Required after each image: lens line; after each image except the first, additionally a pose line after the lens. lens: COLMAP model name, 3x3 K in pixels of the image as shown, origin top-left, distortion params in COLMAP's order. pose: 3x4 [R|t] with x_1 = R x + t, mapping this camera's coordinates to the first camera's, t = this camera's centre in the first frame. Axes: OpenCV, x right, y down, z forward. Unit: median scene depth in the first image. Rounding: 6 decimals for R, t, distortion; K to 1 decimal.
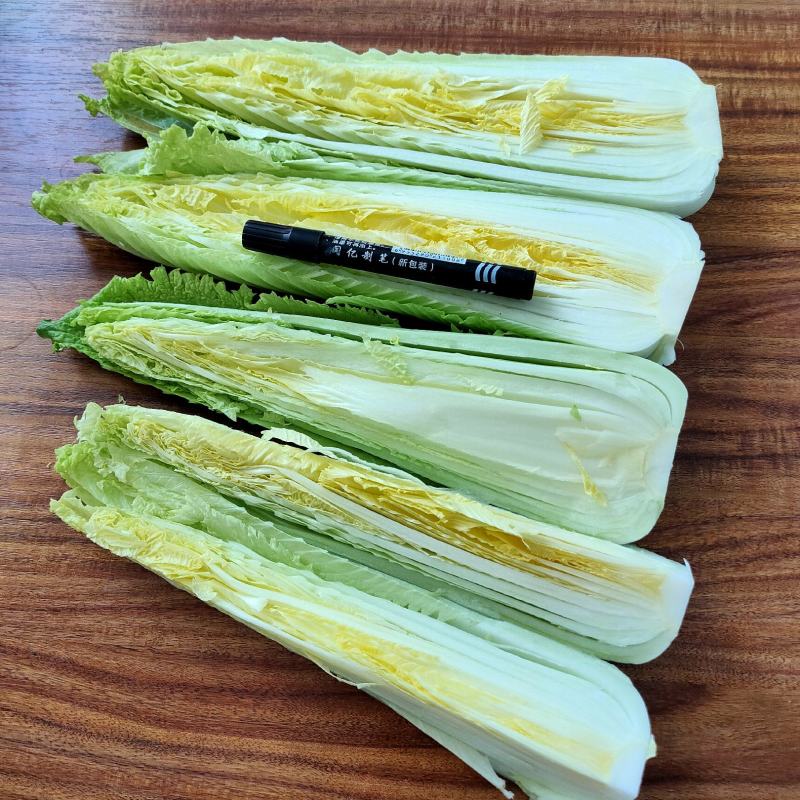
lens RADIAL K [[831.0, 0, 400.0], [0, 831.0, 400.0], [0, 0, 1]] dist [0.039416, -0.052060]
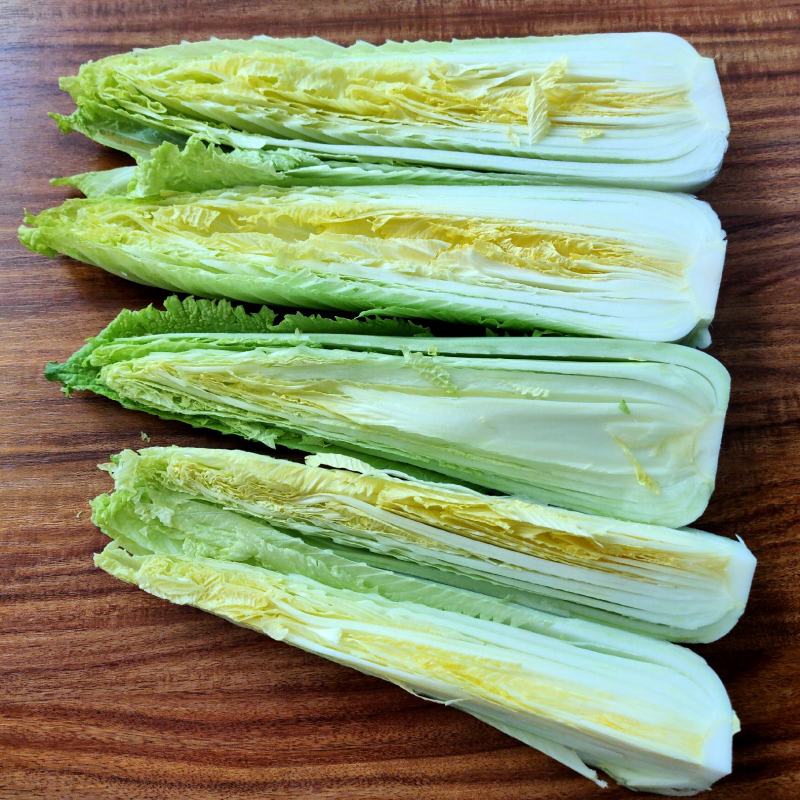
lens RADIAL K [[831.0, 0, 400.0], [0, 831.0, 400.0], [0, 0, 1]] dist [0.039416, -0.052060]
pose [[0.989226, -0.111184, 0.095238, -0.141444], [0.104659, 0.991972, 0.070979, -0.086252], [-0.102365, -0.060247, 0.992921, 0.023977]]
